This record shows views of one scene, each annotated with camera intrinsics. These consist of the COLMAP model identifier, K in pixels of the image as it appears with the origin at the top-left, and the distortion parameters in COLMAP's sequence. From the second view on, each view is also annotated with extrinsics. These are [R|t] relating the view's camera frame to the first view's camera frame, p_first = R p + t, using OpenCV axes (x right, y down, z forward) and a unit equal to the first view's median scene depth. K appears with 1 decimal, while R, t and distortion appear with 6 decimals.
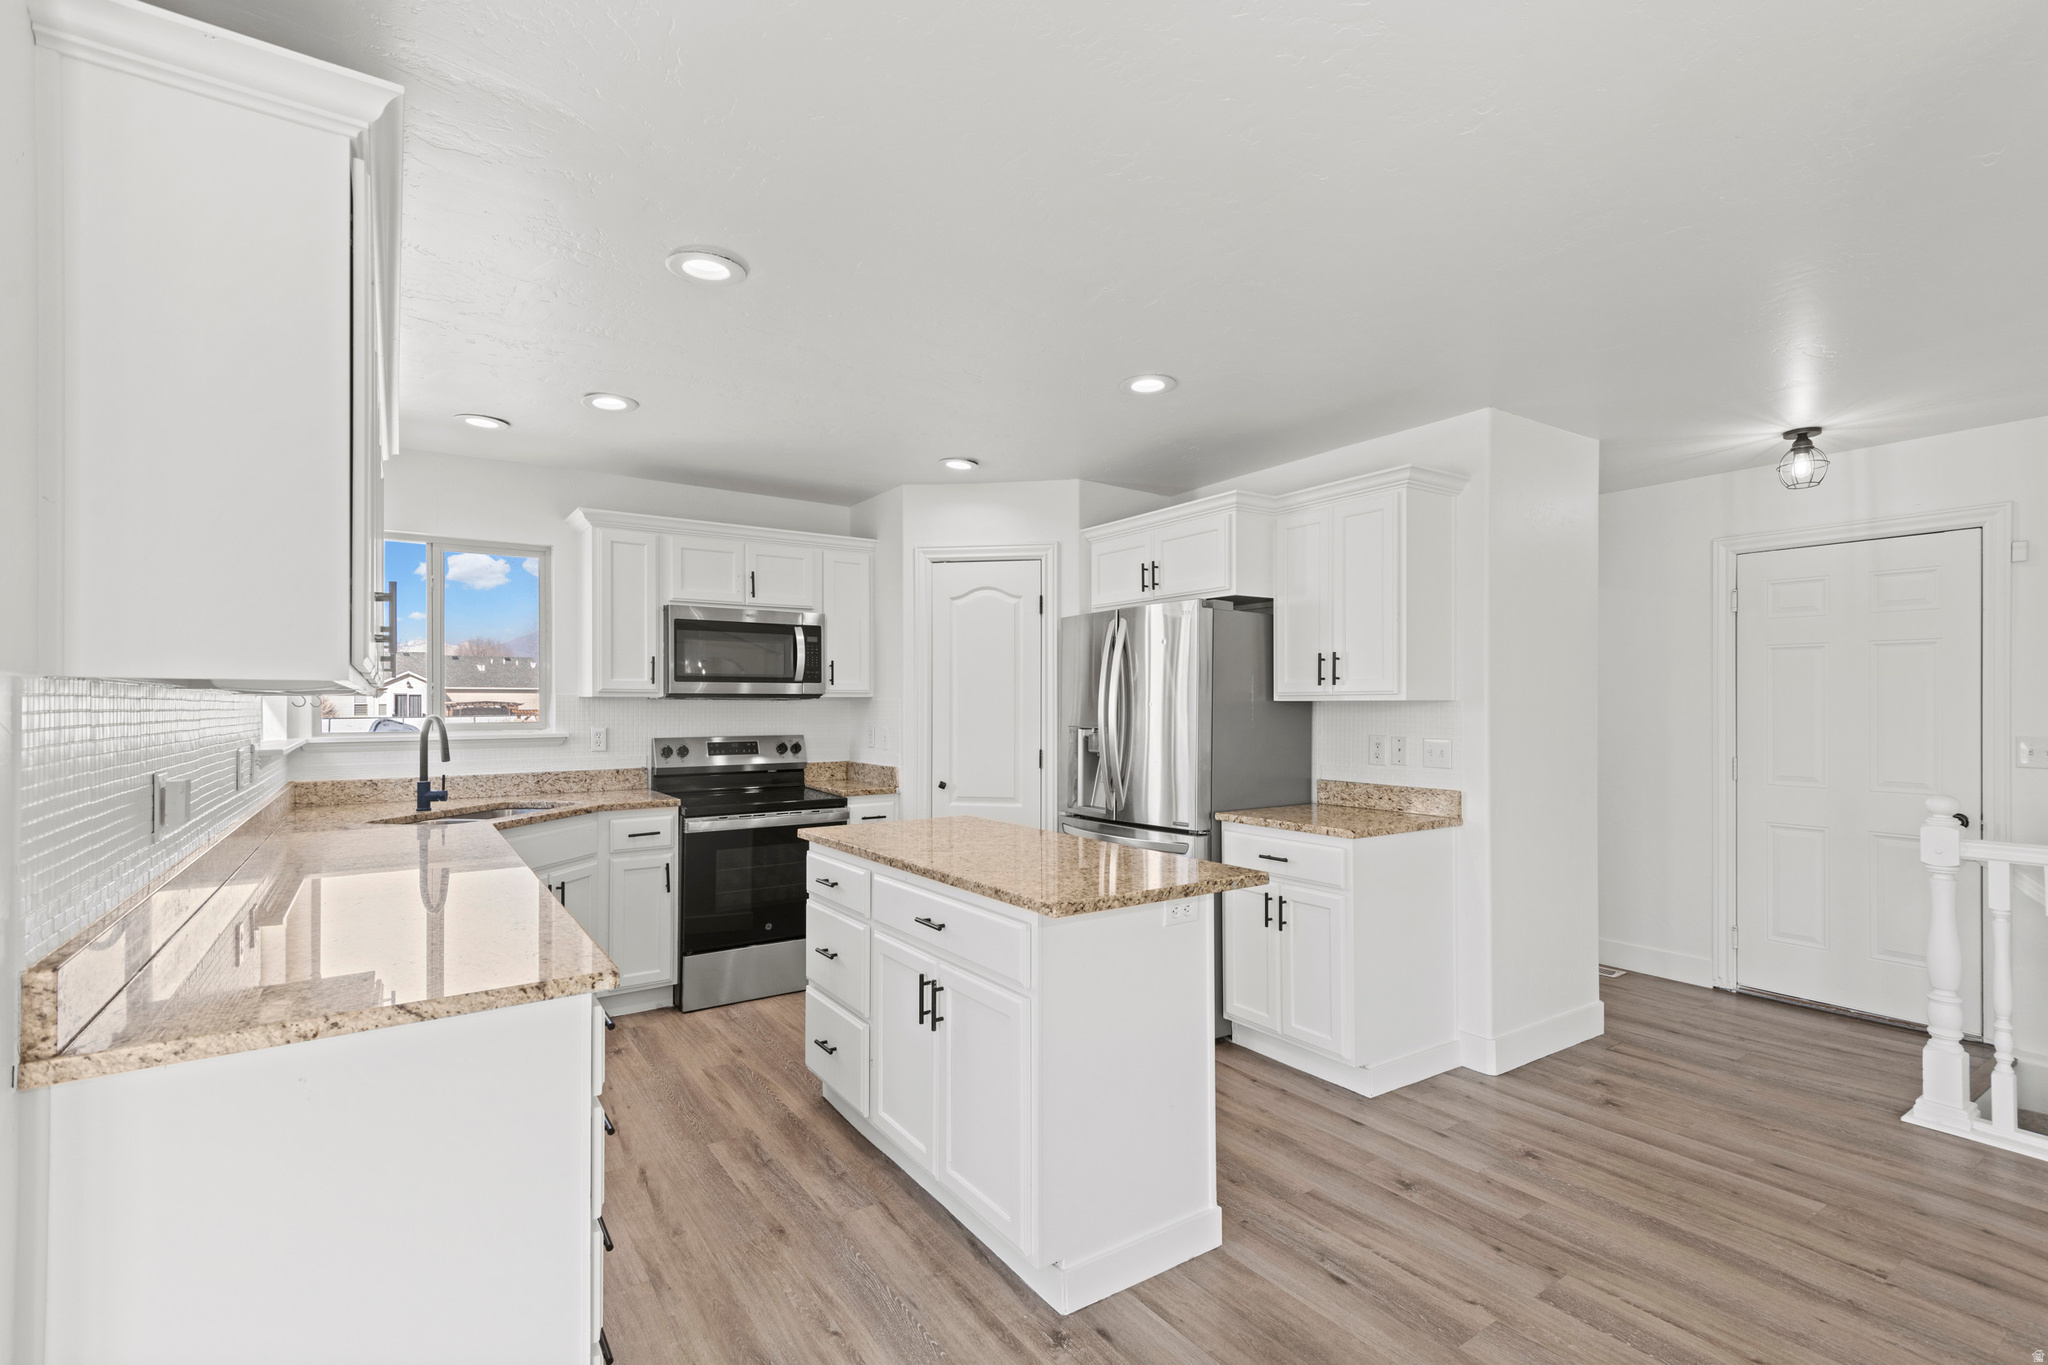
lens RADIAL K [[925.1, 0, 1033.2], [0, 925.1, 703.7], [0, 0, 1]] dist [0.030472, -0.010409]
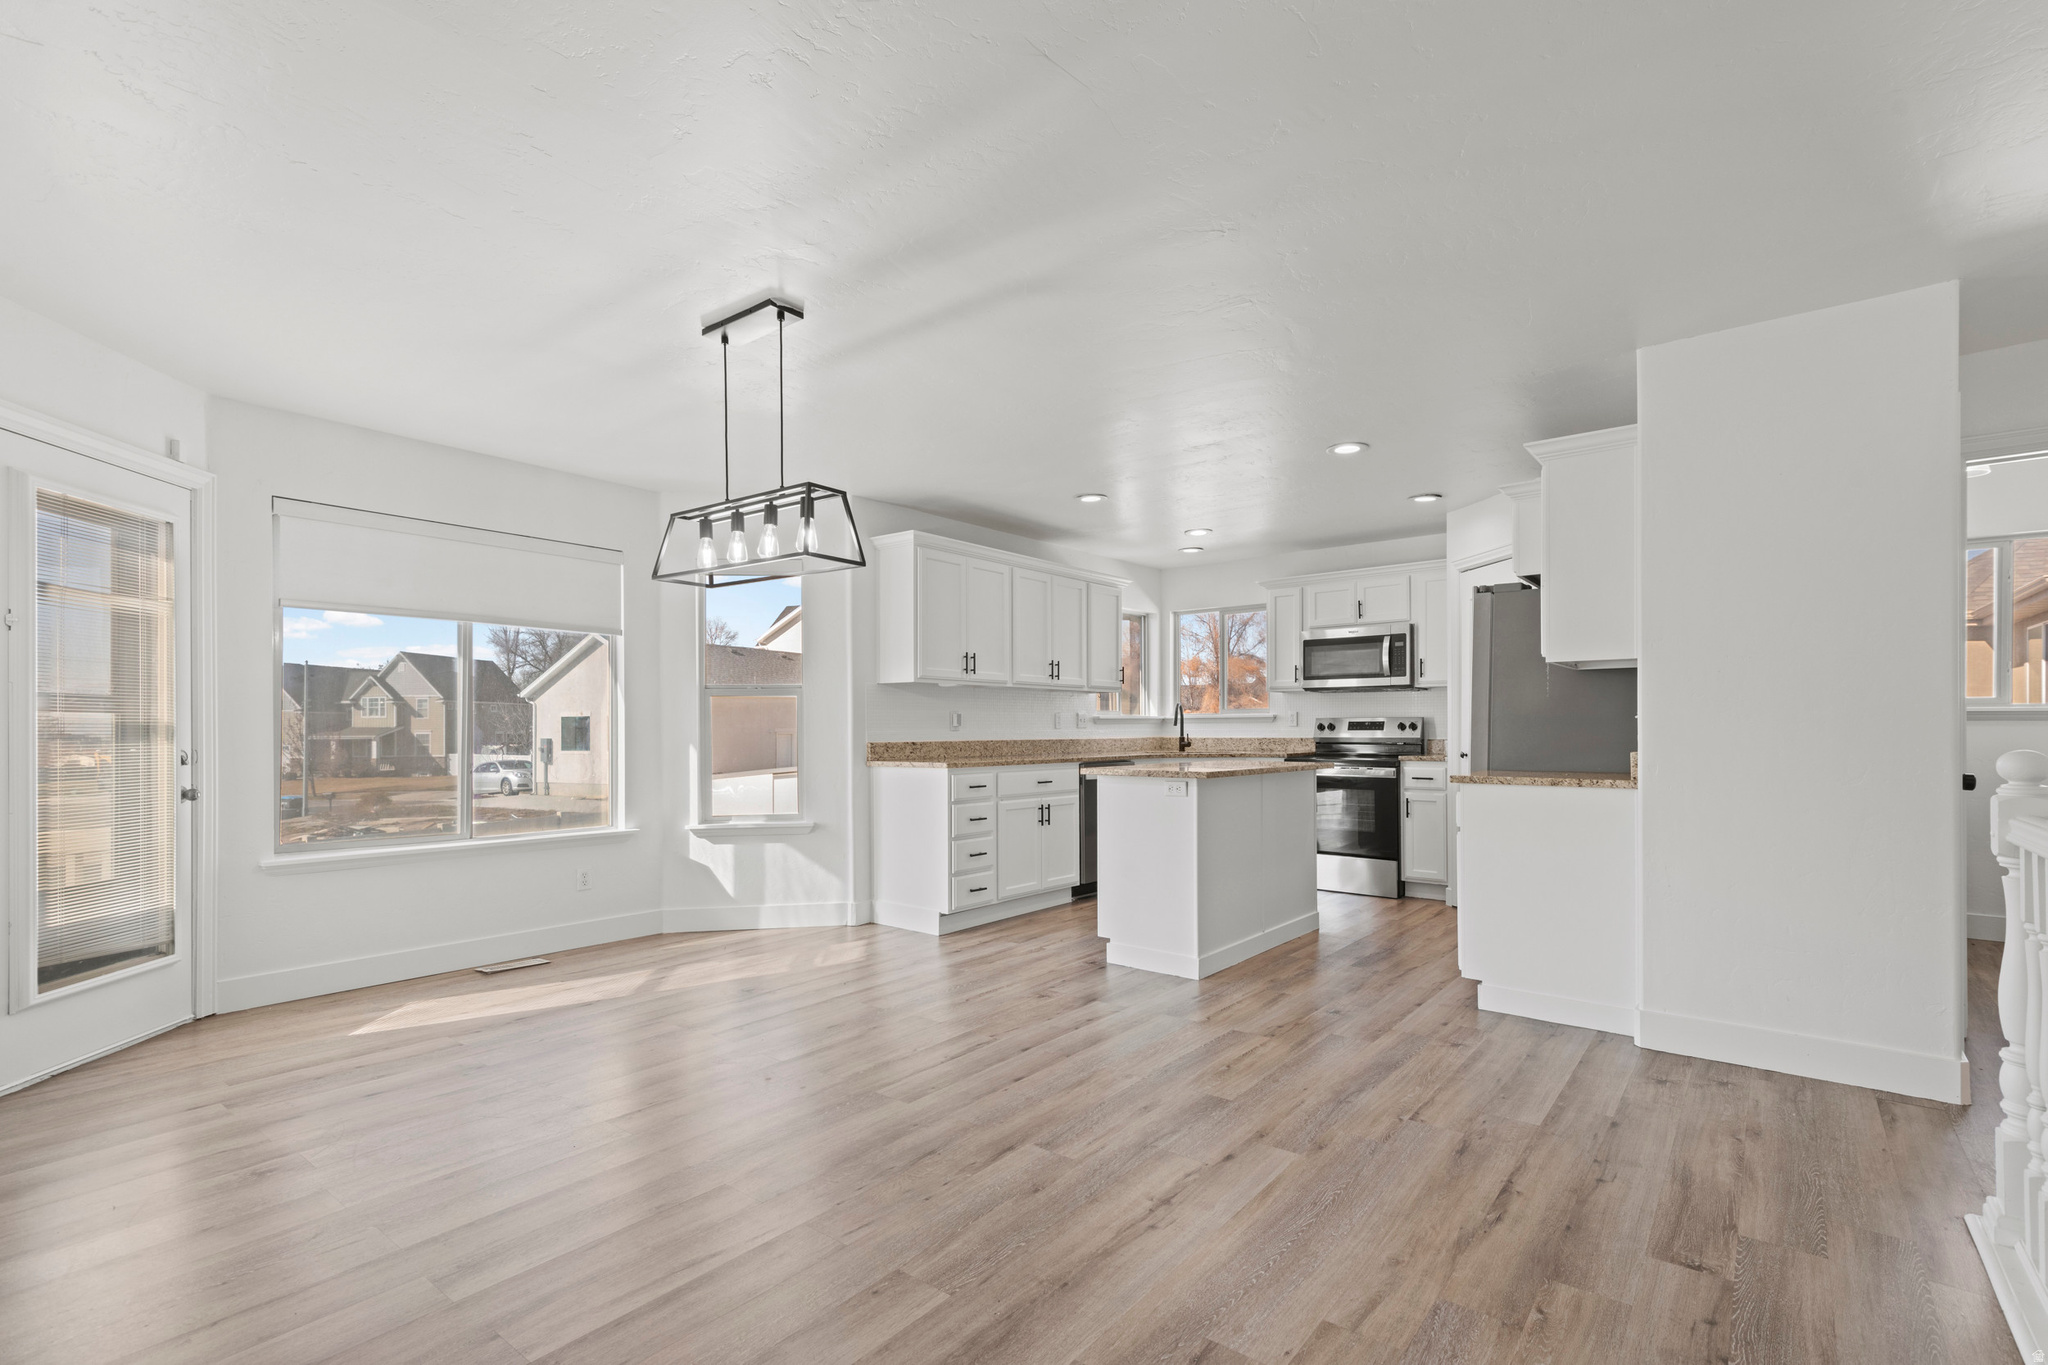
lens RADIAL K [[925.1, 0, 1023.5], [0, 925.1, 729.3], [0, 0, 1]] dist [0.030472, -0.010409]
pose [[0.298045, 0.002161, -0.954549, 1.107248], [0.004581, 0.999983, 0.003694, 0.058027], [0.954541, -0.005473, 0.298030, 0.099747]]
